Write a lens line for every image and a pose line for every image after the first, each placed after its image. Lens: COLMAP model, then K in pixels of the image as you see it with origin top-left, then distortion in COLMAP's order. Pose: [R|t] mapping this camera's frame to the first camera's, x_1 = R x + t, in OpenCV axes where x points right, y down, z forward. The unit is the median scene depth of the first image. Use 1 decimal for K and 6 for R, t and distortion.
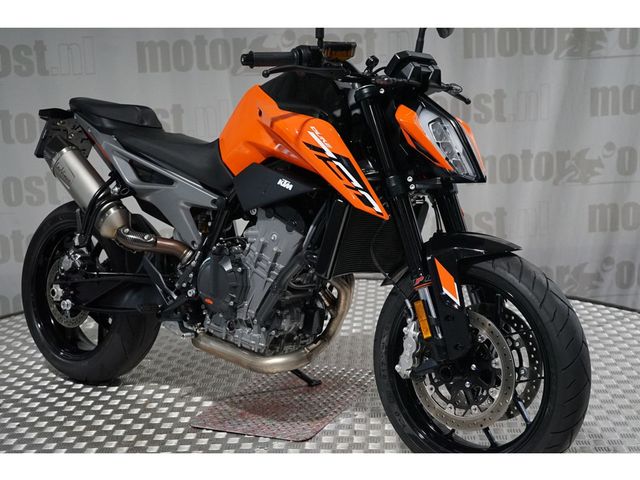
lens RADIAL K [[976.4, 0, 320.0], [0, 976.4, 240.0], [0, 0, 1]] dist [0.010425, 0.022814]
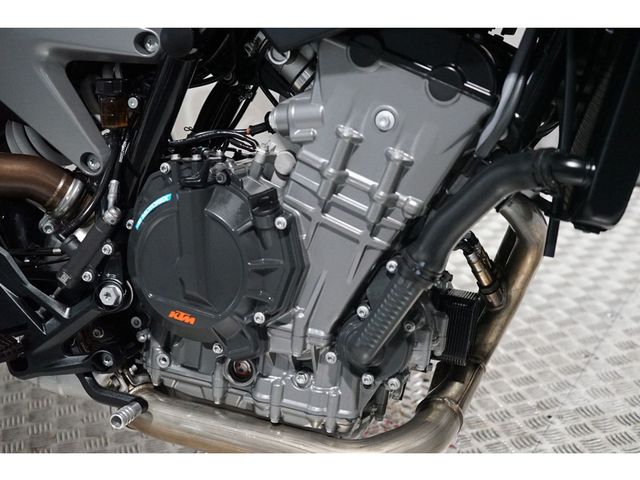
lens RADIAL K [[976.4, 0, 320.0], [0, 976.4, 240.0], [0, 0, 1]] dist [0.010425, 0.022814]
pose [[0.944484, -0.125900, 0.303477, -0.174874], [0.088968, 0.987162, 0.132647, -0.008672], [-0.316281, -0.098283, 0.943561, 0.660243]]
